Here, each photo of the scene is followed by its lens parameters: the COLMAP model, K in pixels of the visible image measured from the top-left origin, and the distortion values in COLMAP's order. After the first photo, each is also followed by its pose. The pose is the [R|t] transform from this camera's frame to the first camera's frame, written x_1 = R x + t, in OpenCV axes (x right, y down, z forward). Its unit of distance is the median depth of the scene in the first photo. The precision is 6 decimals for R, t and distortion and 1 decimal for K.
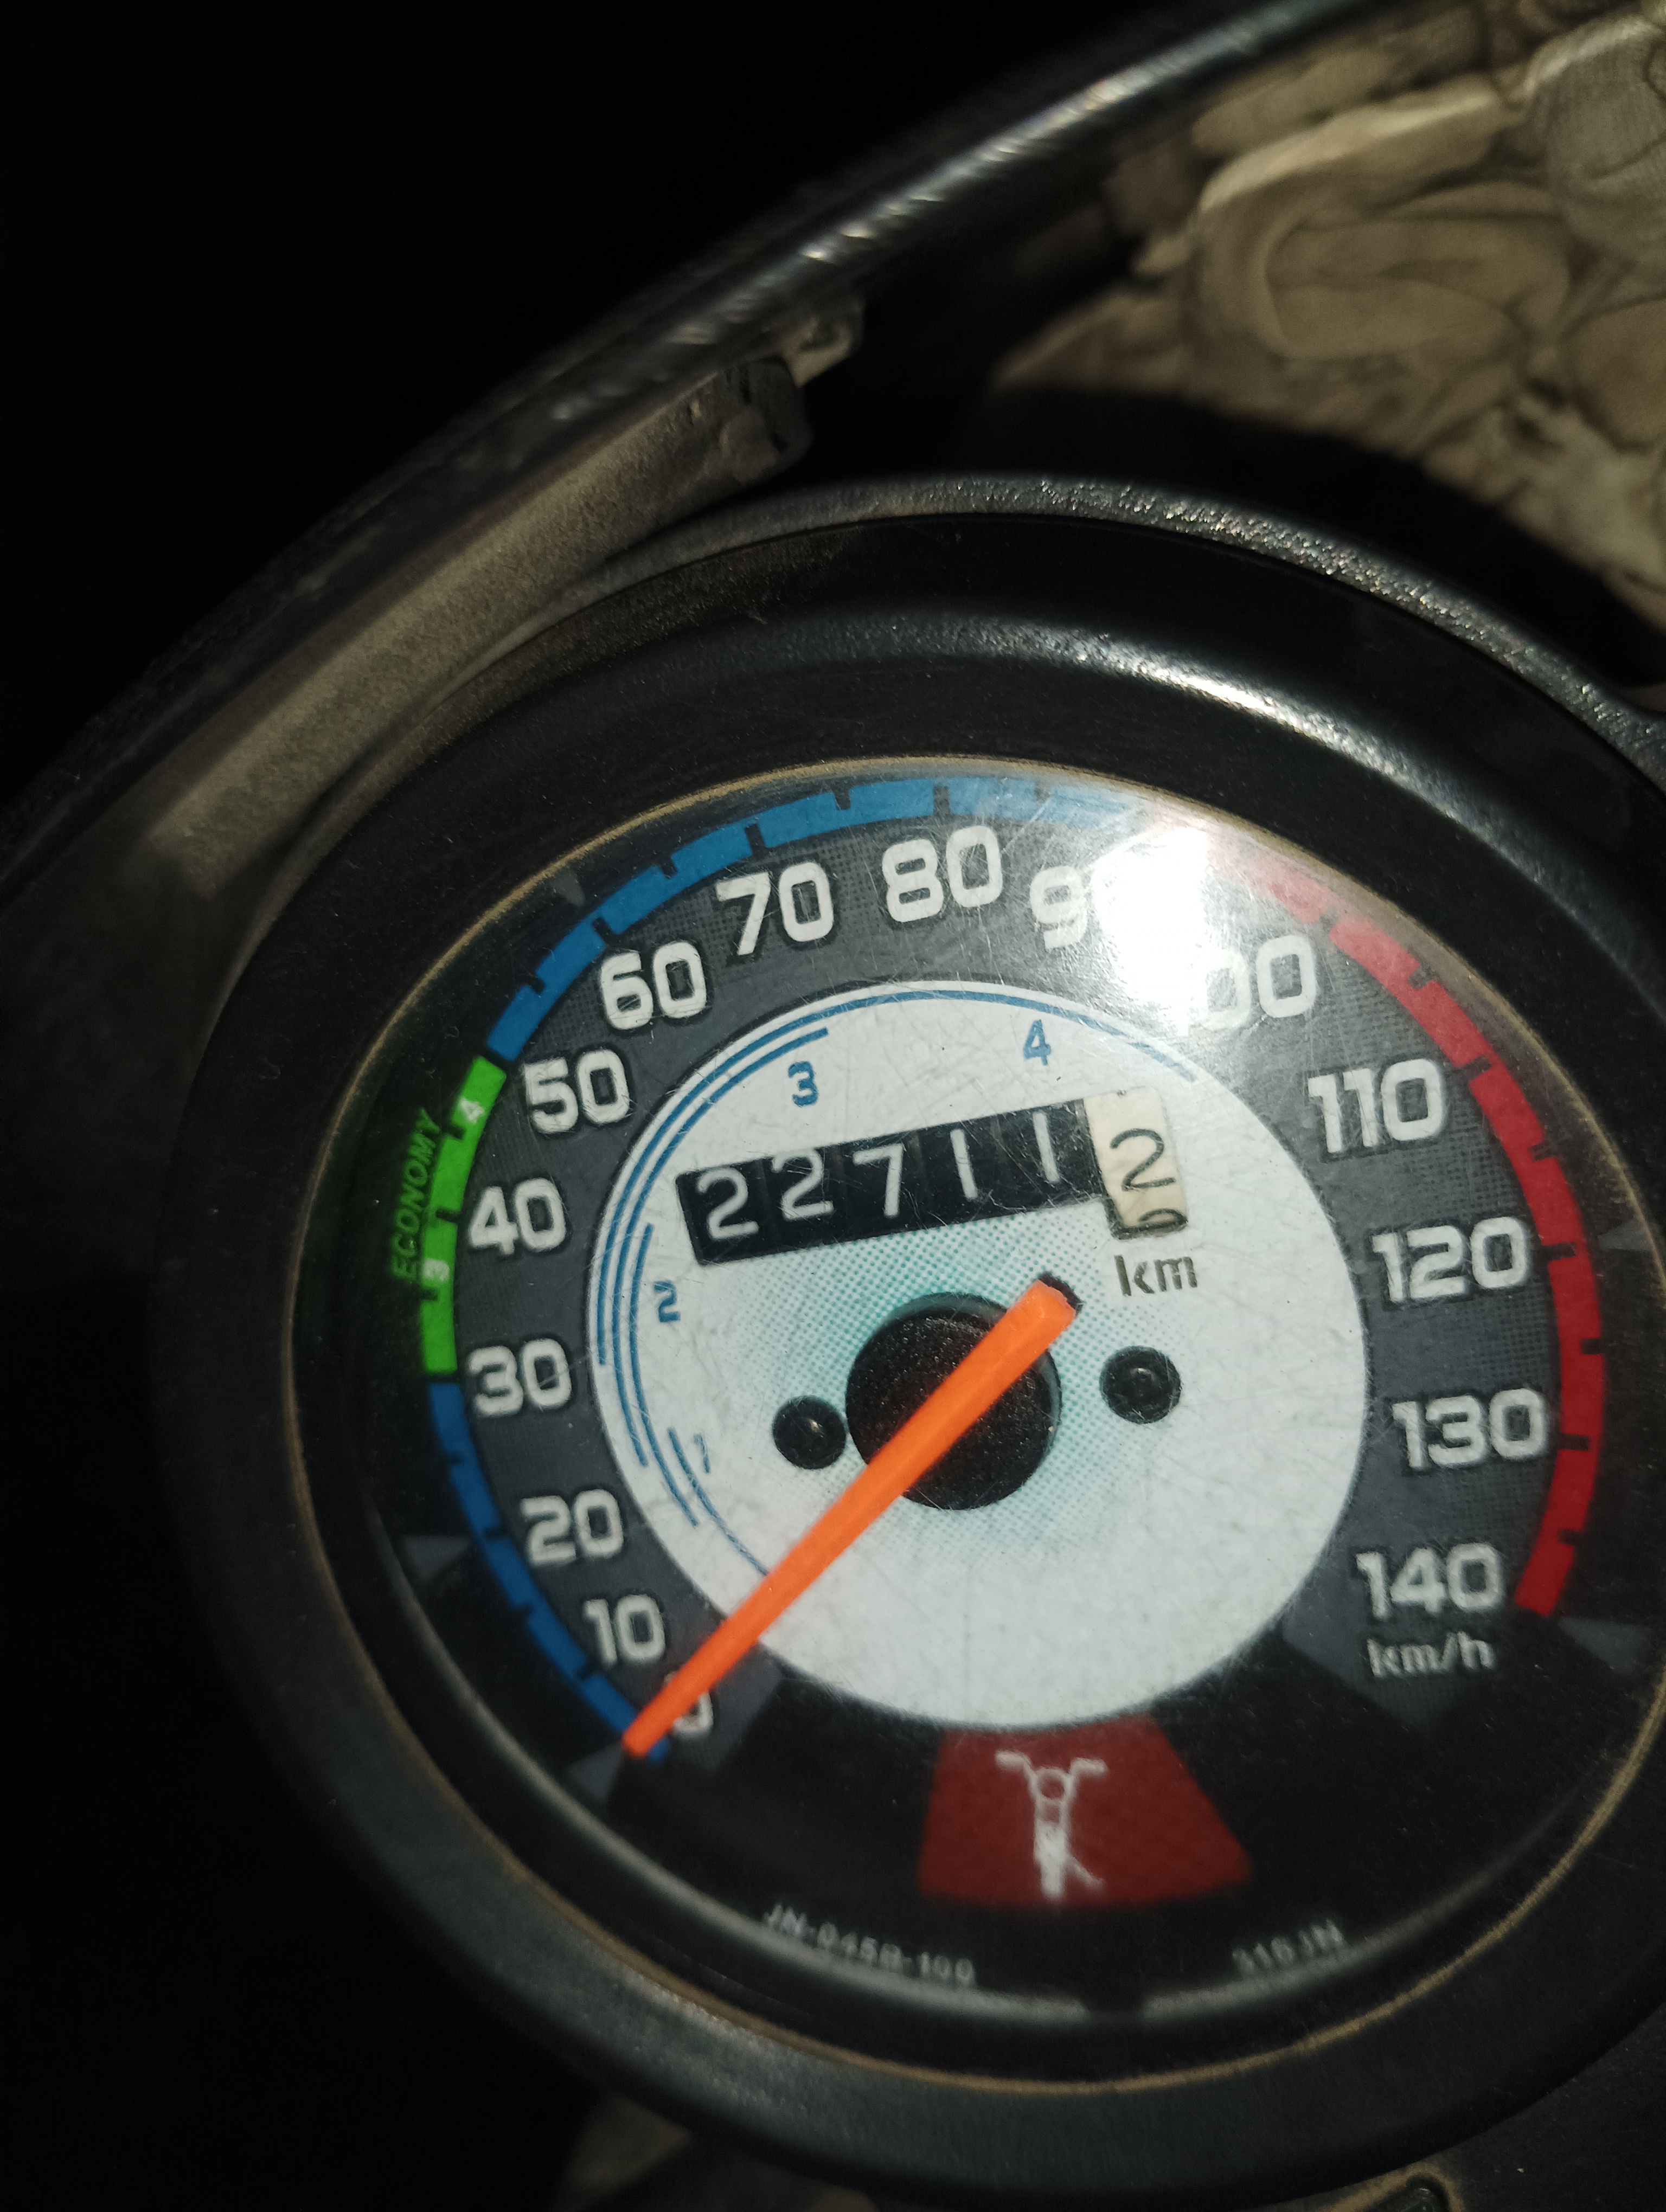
lens RADIAL K [[1686.2, 0, 841.0], [0, 1686.2, 1099.8], [0, 0, 1]] dist [0.065845, -0.216621]
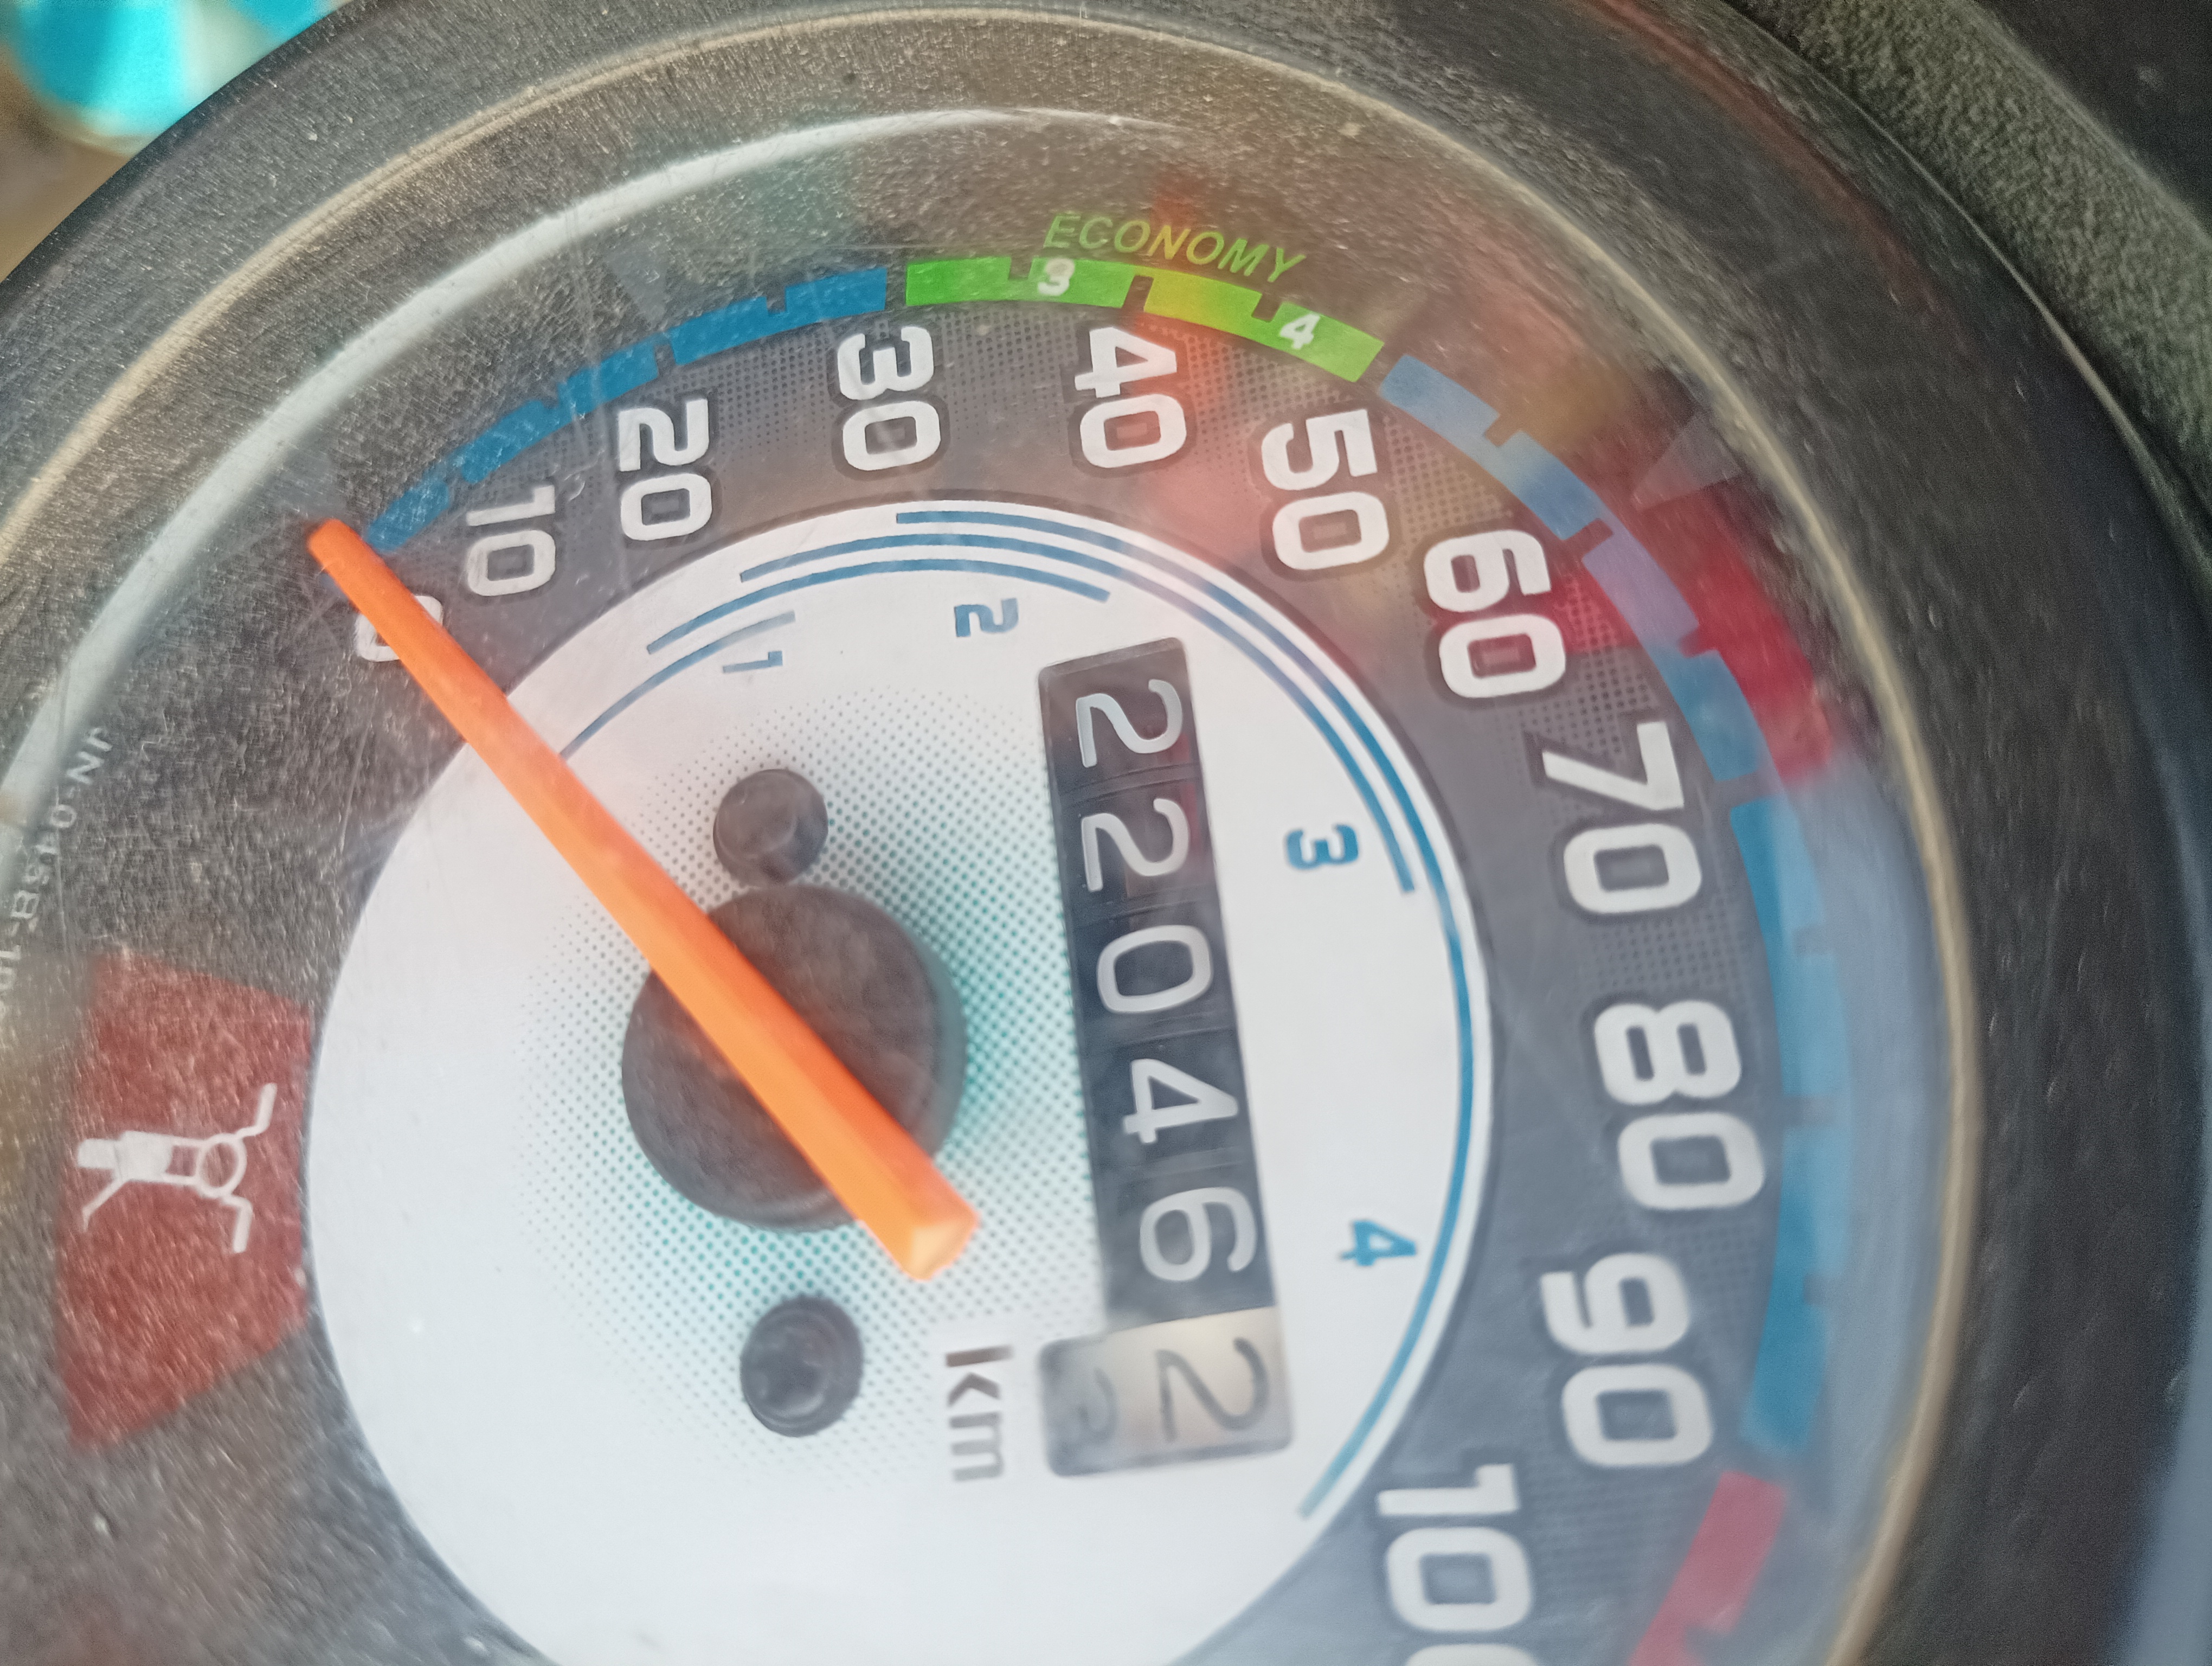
lens RADIAL K [[1784.5, 0, 1097.1], [0, 1784.5, 820.5], [0, 0, 1]] dist [0.064180, -0.263999]
pose [[-0.057877, 0.997426, -0.042337, 0.000173], [-0.996205, -0.054941, 0.067505, 0.028258], [0.065005, 0.046083, 0.996820, 0.339603]]
